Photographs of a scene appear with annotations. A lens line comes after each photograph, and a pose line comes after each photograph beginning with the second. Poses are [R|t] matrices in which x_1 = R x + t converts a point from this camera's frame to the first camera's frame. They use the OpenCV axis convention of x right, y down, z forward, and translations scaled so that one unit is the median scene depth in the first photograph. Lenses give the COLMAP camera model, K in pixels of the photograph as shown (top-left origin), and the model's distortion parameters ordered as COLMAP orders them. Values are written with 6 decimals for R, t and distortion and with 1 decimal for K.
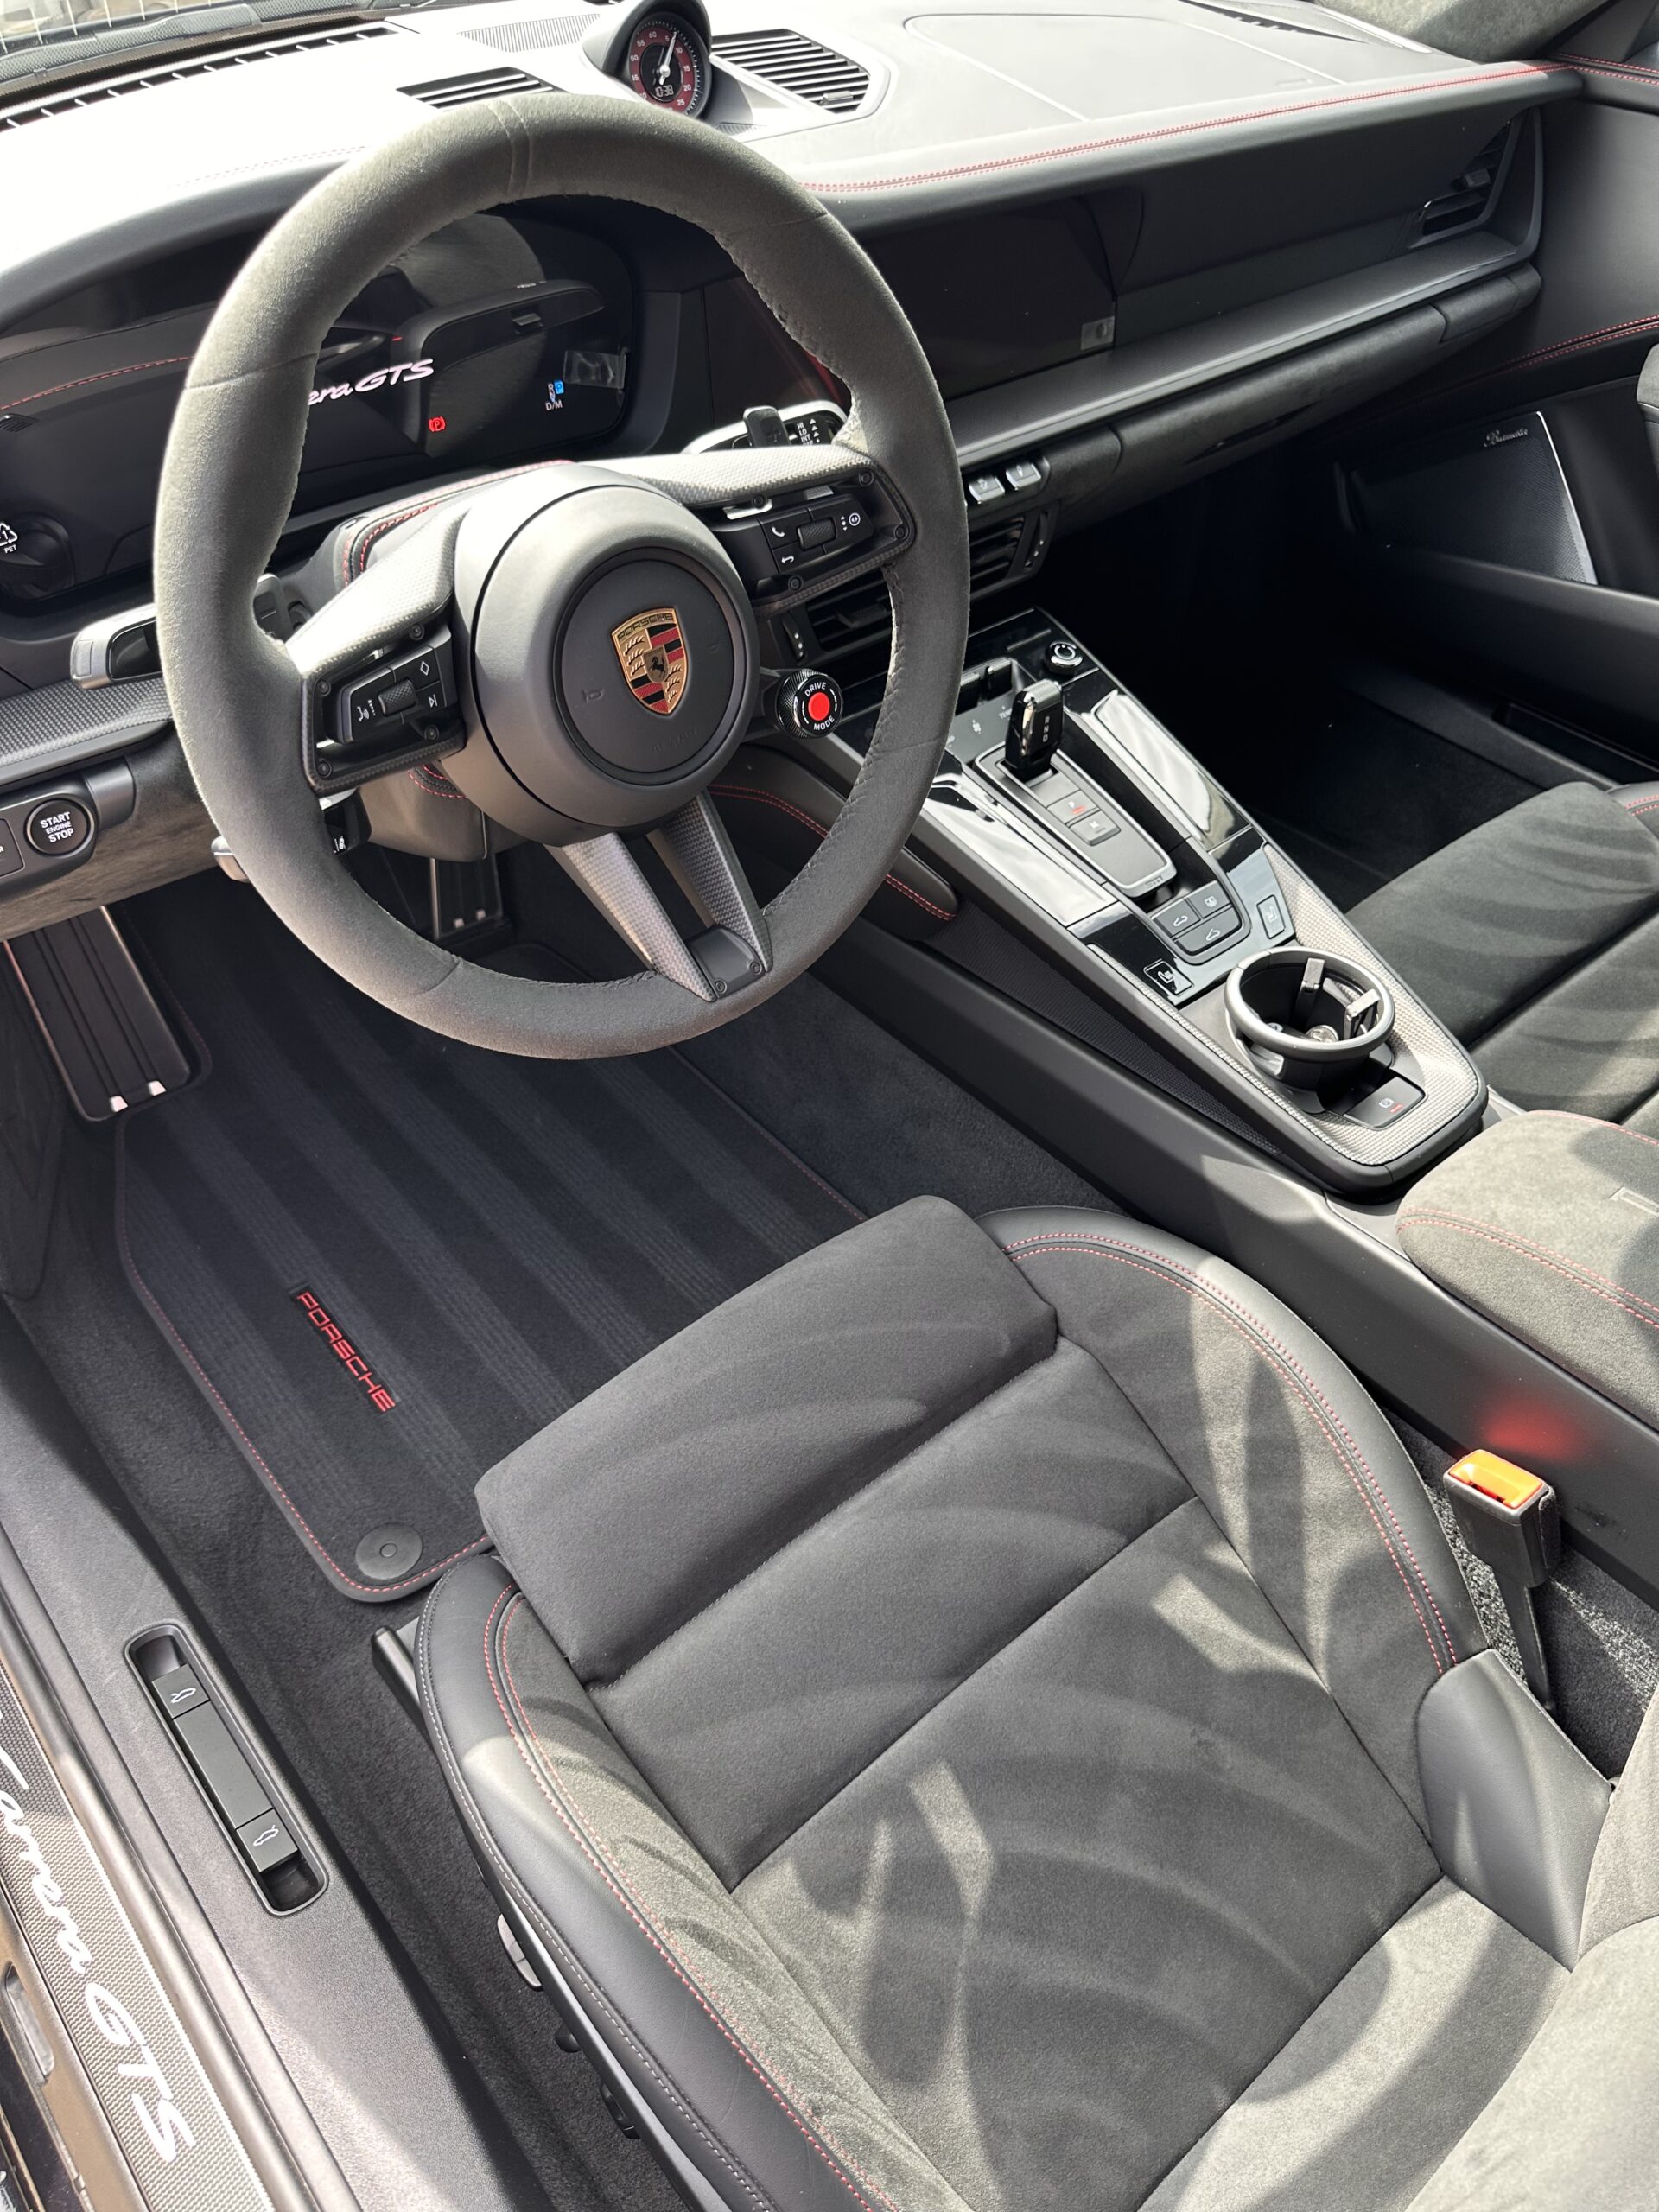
lens RADIAL K [[1588.8, 0, 829.5], [0, 1588.8, 1106.0], [0, 0, 1]] dist [0.051760, -0.106904]
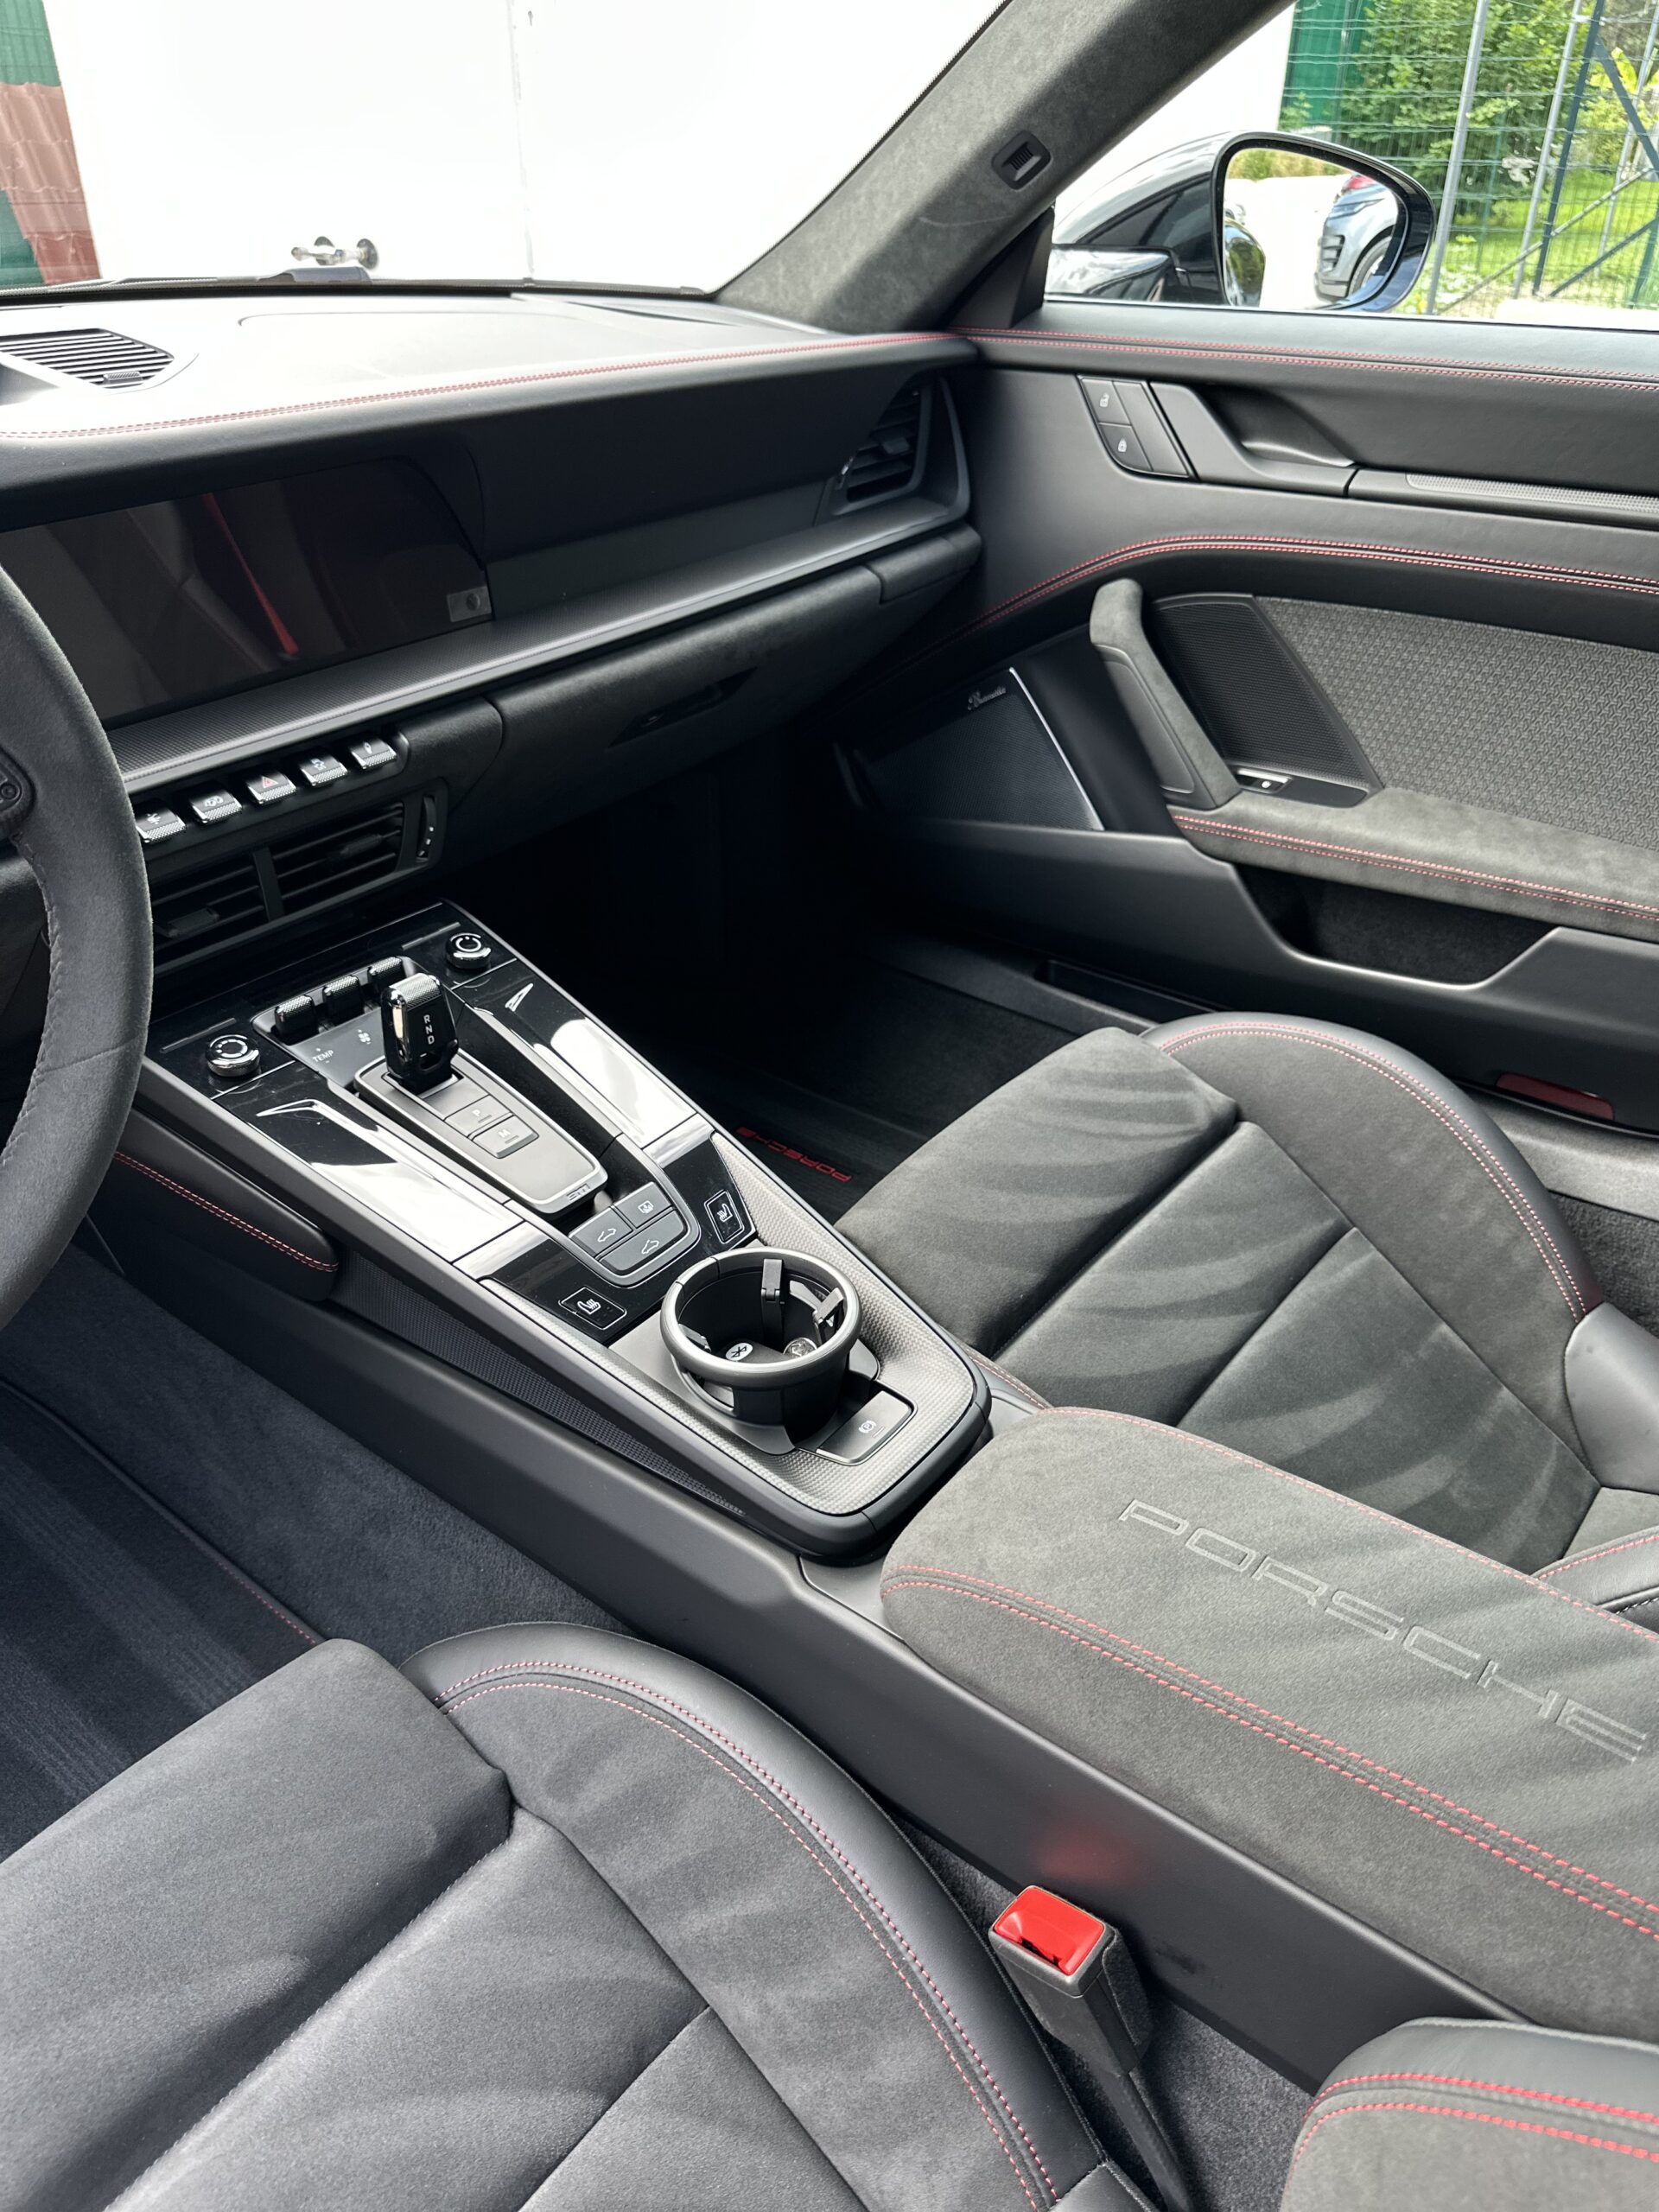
lens RADIAL K [[1588.8, 0, 829.5], [0, 1588.8, 1106.0], [0, 0, 1]] dist [0.051760, -0.106904]
pose [[0.978244, -0.122456, 0.167461, 0.187012], [0.154120, 0.969317, -0.191498, -0.007482], [-0.138873, 0.213141, 0.967101, 0.170460]]
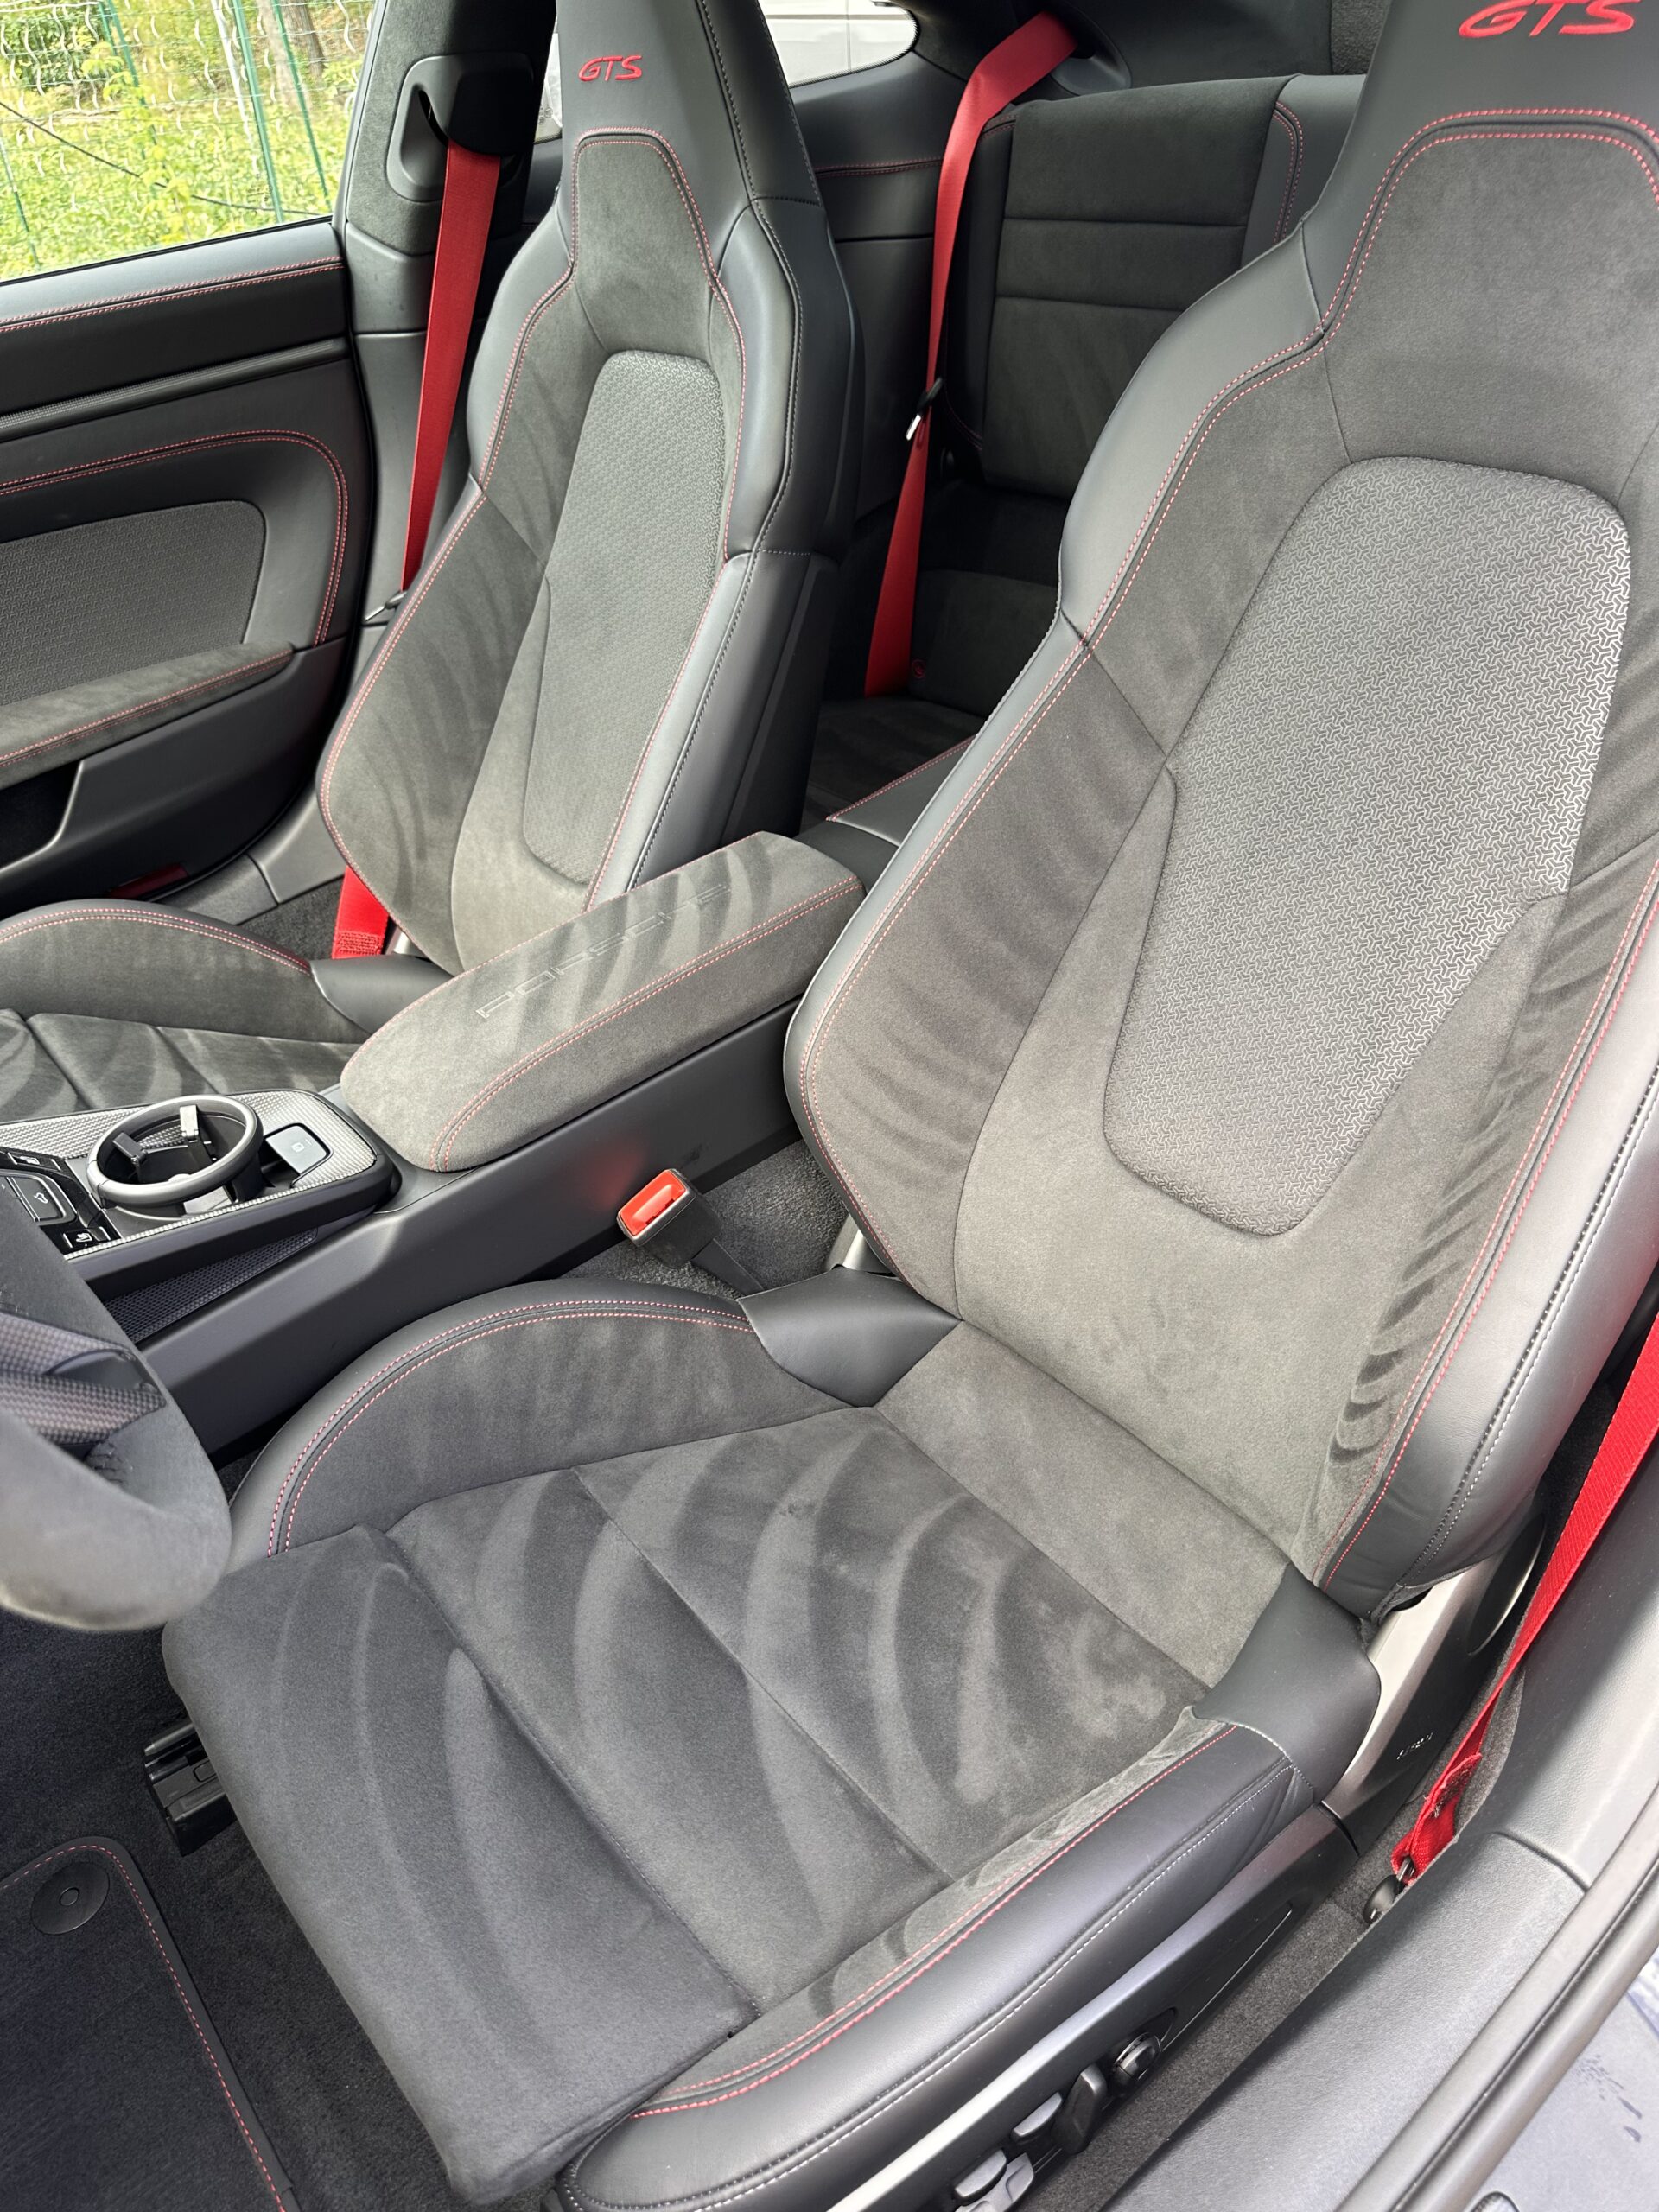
lens RADIAL K [[1542.2, 0, 829.5], [0, 1542.2, 1106.0], [0, 0, 1]] dist [0.003459, -0.025374]
pose [[0.007206, -0.594914, 0.803757, -0.381668], [0.746077, 0.538384, 0.391805, -0.131157], [-0.665821, 0.596842, 0.447731, 0.262187]]
